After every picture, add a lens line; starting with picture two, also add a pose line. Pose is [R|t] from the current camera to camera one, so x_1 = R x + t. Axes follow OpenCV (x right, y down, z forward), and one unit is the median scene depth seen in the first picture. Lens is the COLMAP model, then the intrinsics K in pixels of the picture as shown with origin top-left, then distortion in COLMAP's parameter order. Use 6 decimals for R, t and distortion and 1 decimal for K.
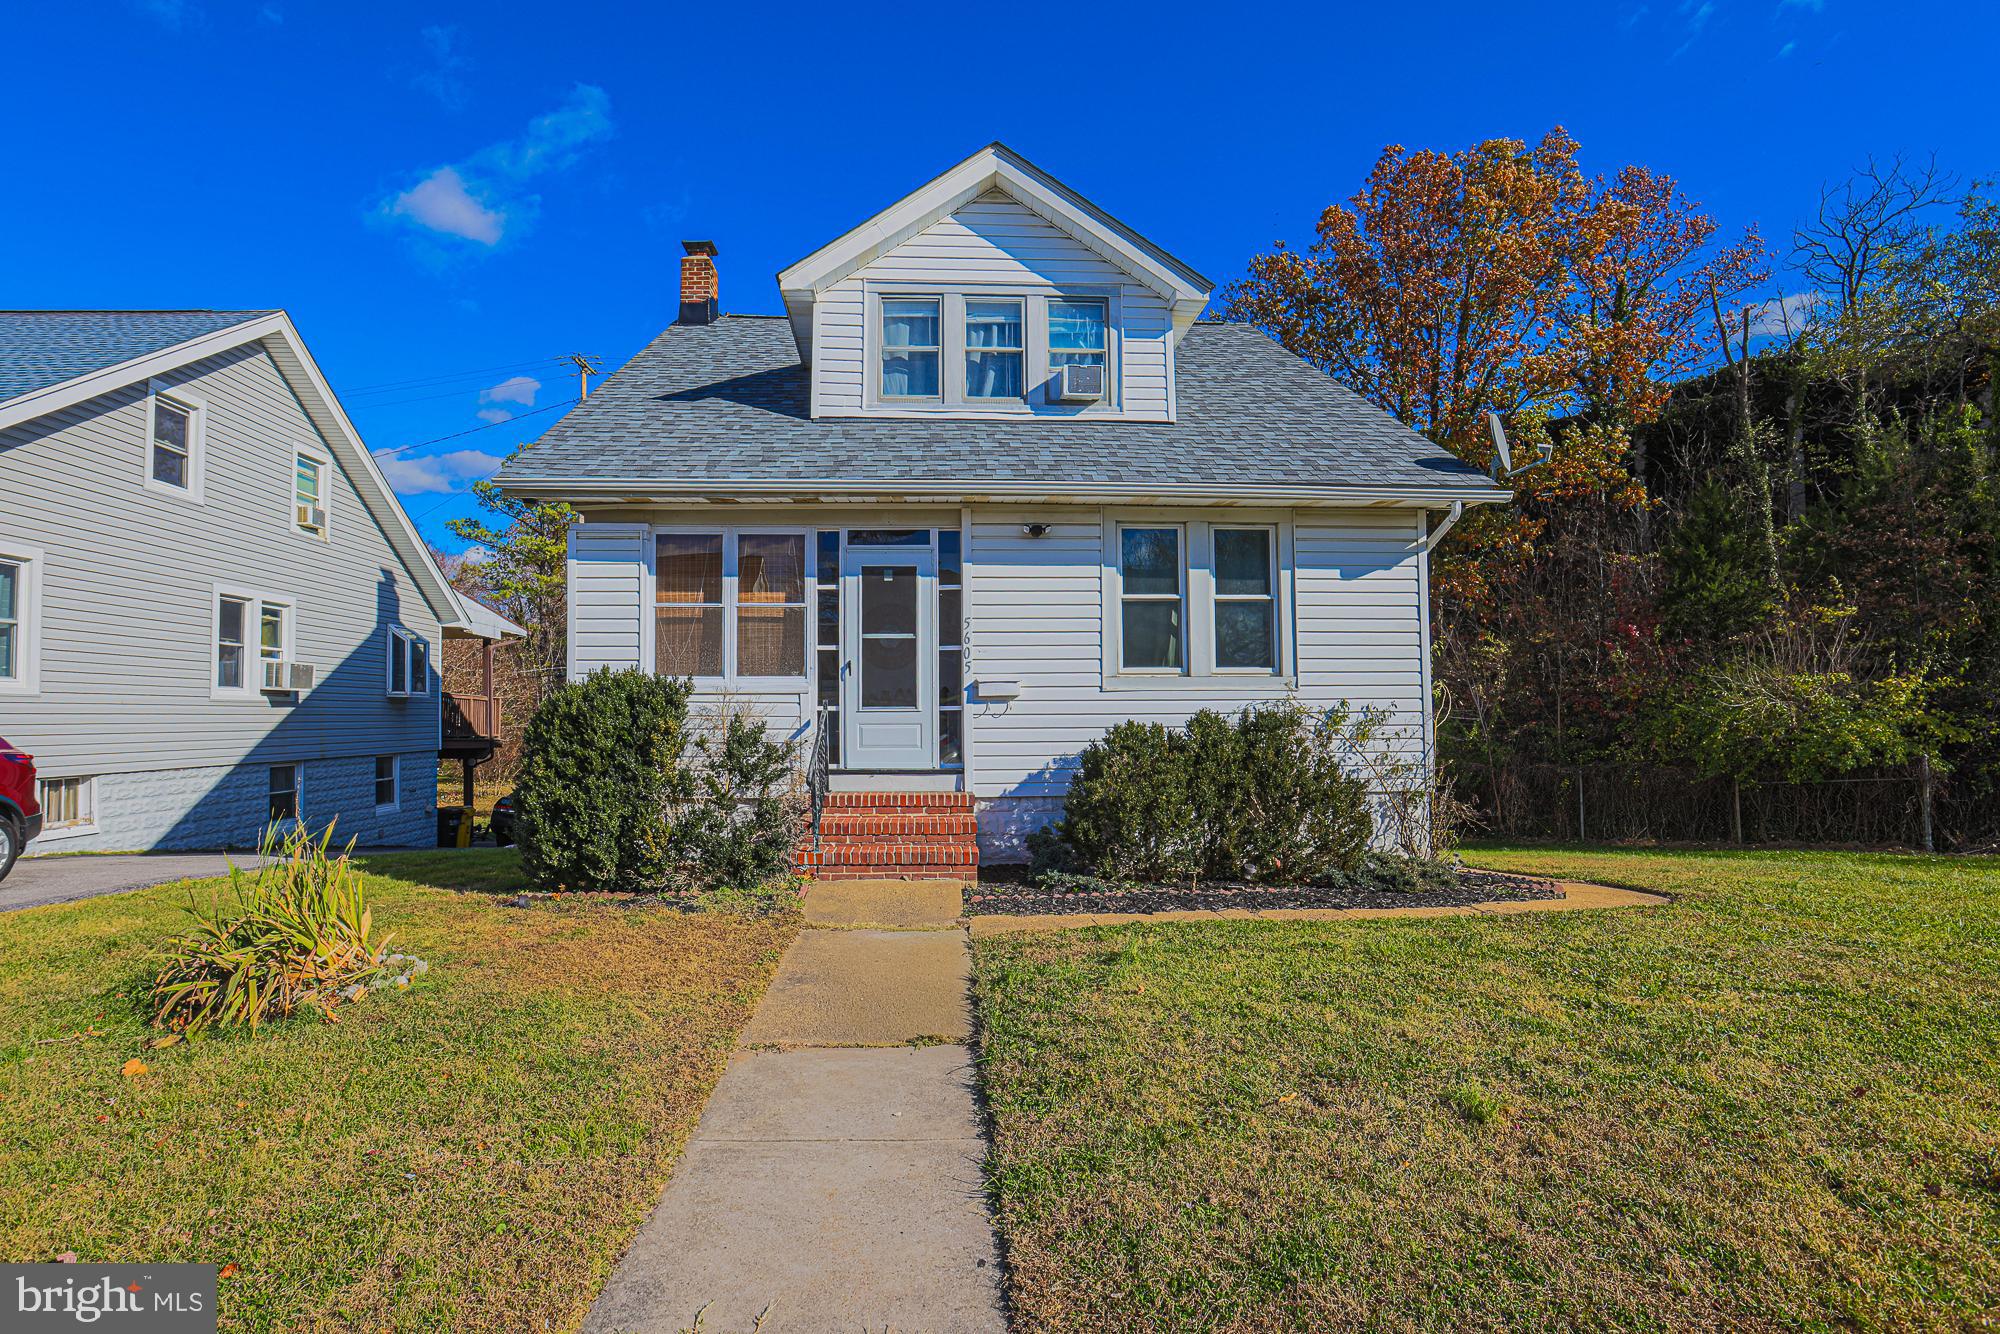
lens RADIAL K [[938.8, 0, 1000.0], [0, 938.8, 667.0], [0, 0, 1]] dist [-0.049642, 0.019198]
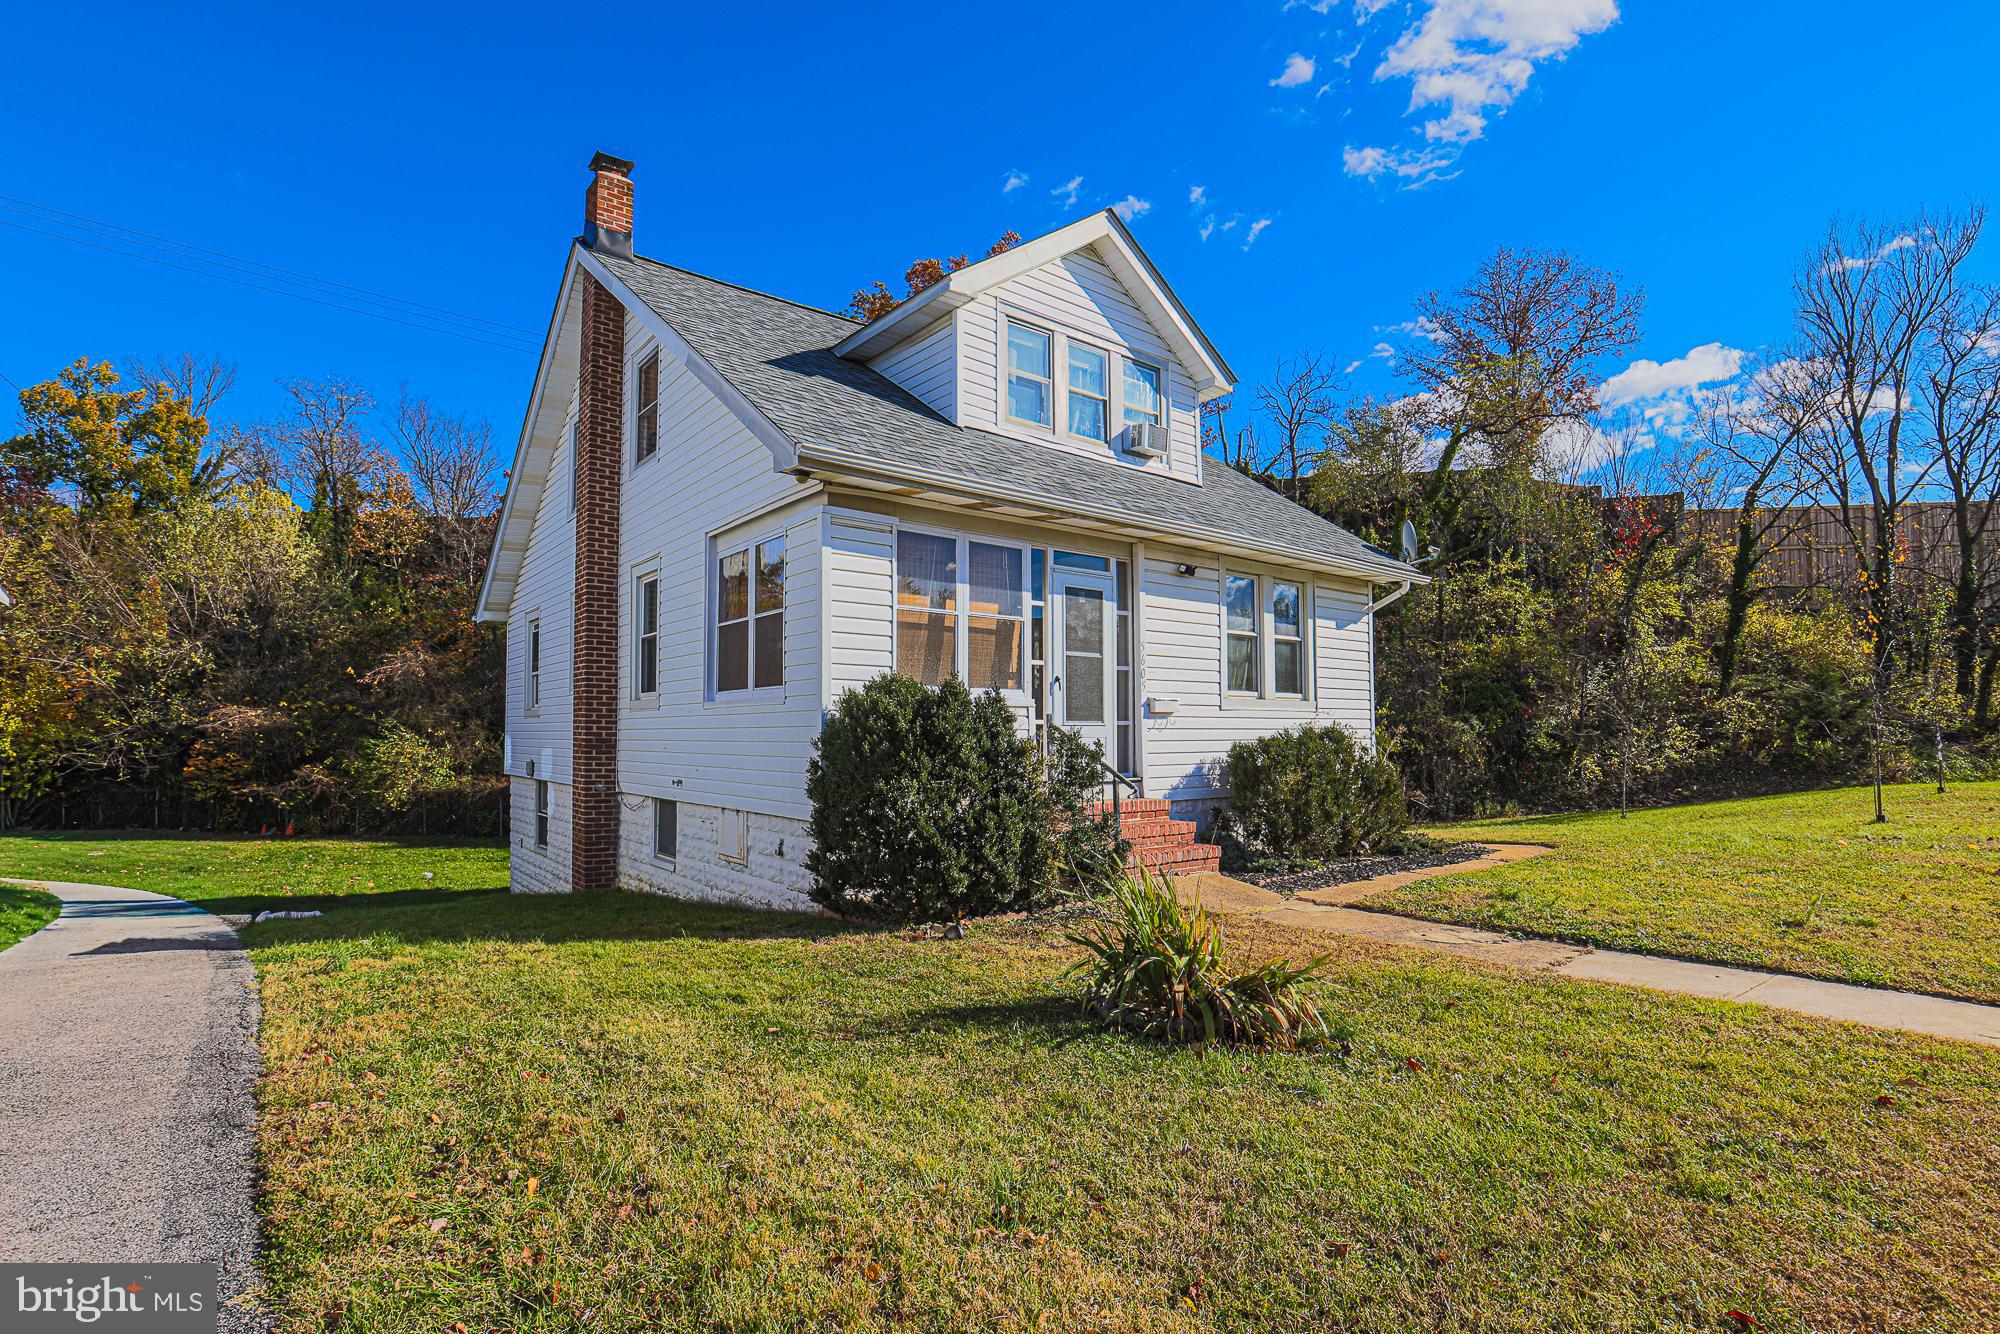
lens RADIAL K [[938.8, 0, 1000.0], [0, 938.8, 667.0], [0, 0, 1]] dist [-0.049642, 0.019198]
pose [[0.817242, 0.044573, 0.574569, -0.791323], [-0.038291, 0.999001, -0.023035, 0.009236], [-0.575022, -0.003175, 0.818132, 0.186277]]
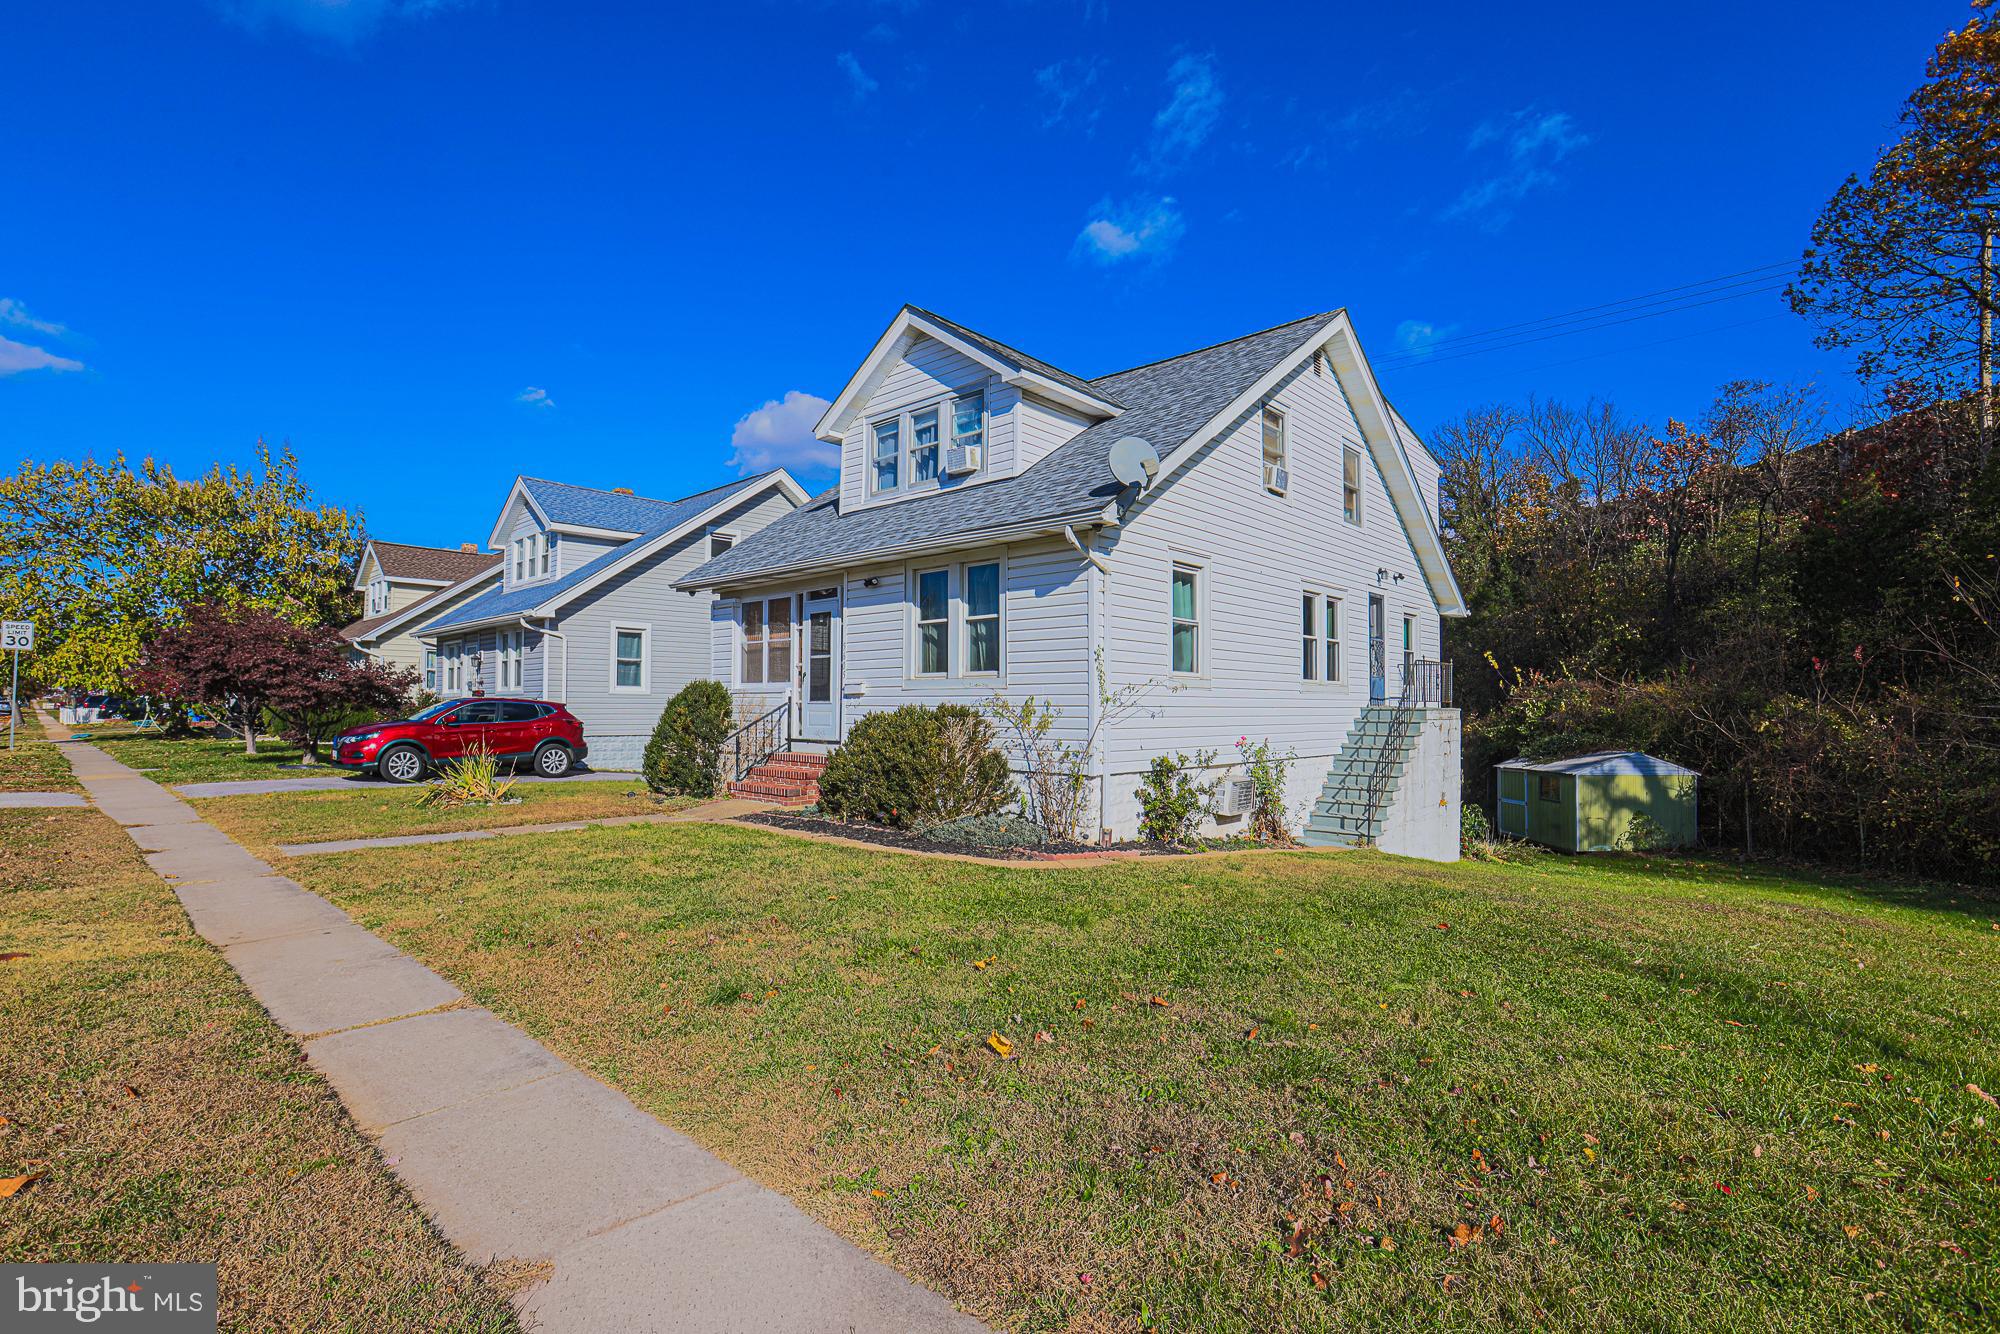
lens RADIAL K [[950.8, 0, 994.1], [0, 950.8, 635.6], [0, 0, 1]] dist [-0.051366, 0.018503]
pose [[0.688694, -0.047752, -0.723478, 1.226554], [0.030518, 0.998854, -0.036877, -0.000107], [0.724410, 0.003318, 0.689362, 0.106526]]
